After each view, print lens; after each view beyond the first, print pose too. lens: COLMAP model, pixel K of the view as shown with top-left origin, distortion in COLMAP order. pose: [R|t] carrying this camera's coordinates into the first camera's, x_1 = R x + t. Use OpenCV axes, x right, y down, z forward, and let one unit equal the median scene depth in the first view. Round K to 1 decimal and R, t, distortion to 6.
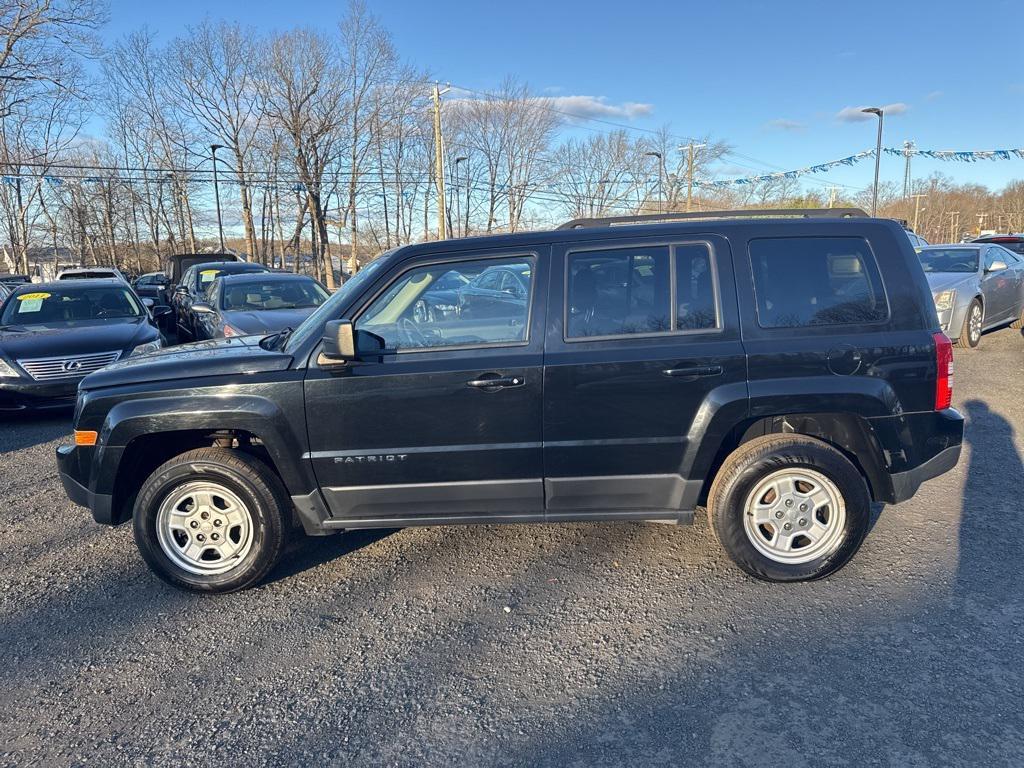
lens RADIAL K [[731.1, 0, 516.9], [0, 731.1, 391.2], [0, 0, 1]] dist [0.033047, -0.040439]
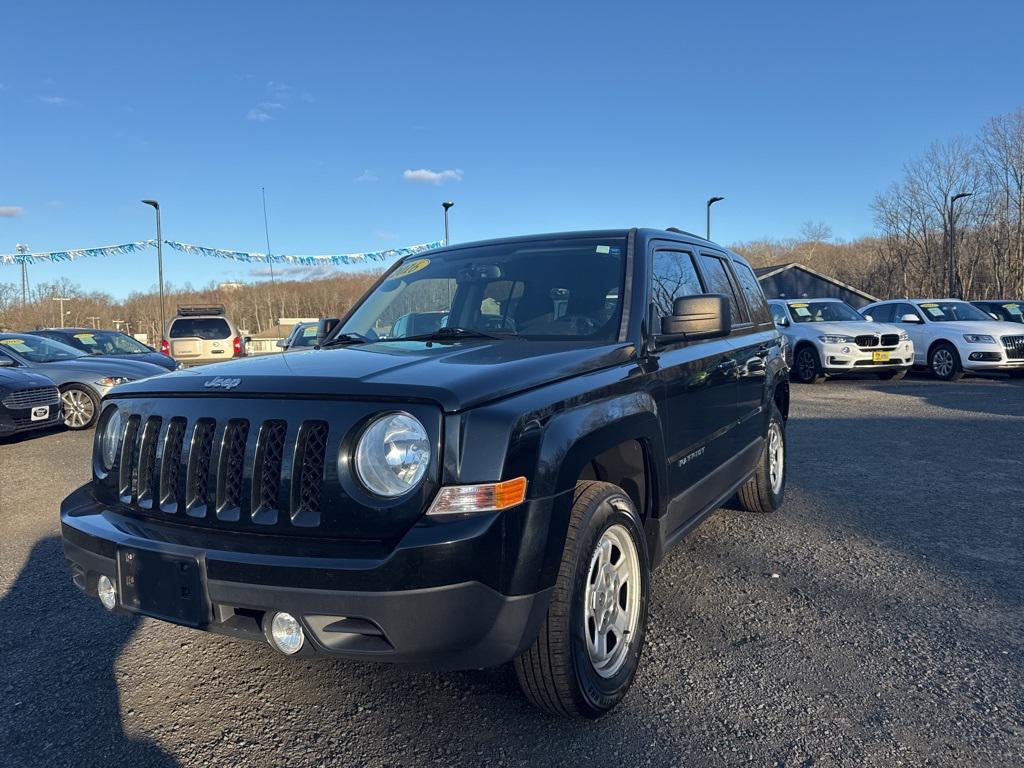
lens RADIAL K [[721.1, 0, 518.9], [0, 721.1, 382.4], [0, 0, 1]] dist [0.034699, -0.037807]
pose [[0.468953, -0.034893, 0.882533, -0.177241], [0.169827, 0.984136, -0.051331, 0.002662], [-0.866742, 0.173950, 0.467440, 0.127145]]
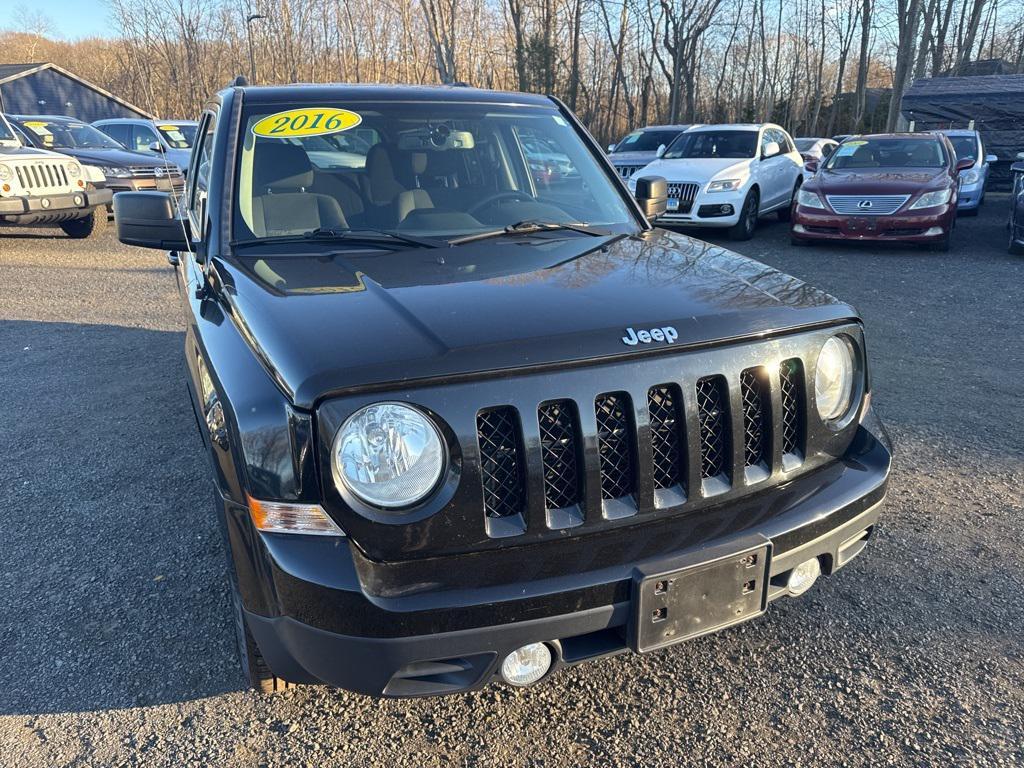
lens RADIAL K [[721.1, 0, 509.4], [0, 721.1, 390.6], [0, 0, 1]] dist [0.034699, -0.037807]
pose [[-0.441939, -0.260671, 0.858336, -0.167074], [0.170551, 0.914979, 0.365686, -0.034401], [-0.880683, 0.308001, -0.359907, 0.252667]]
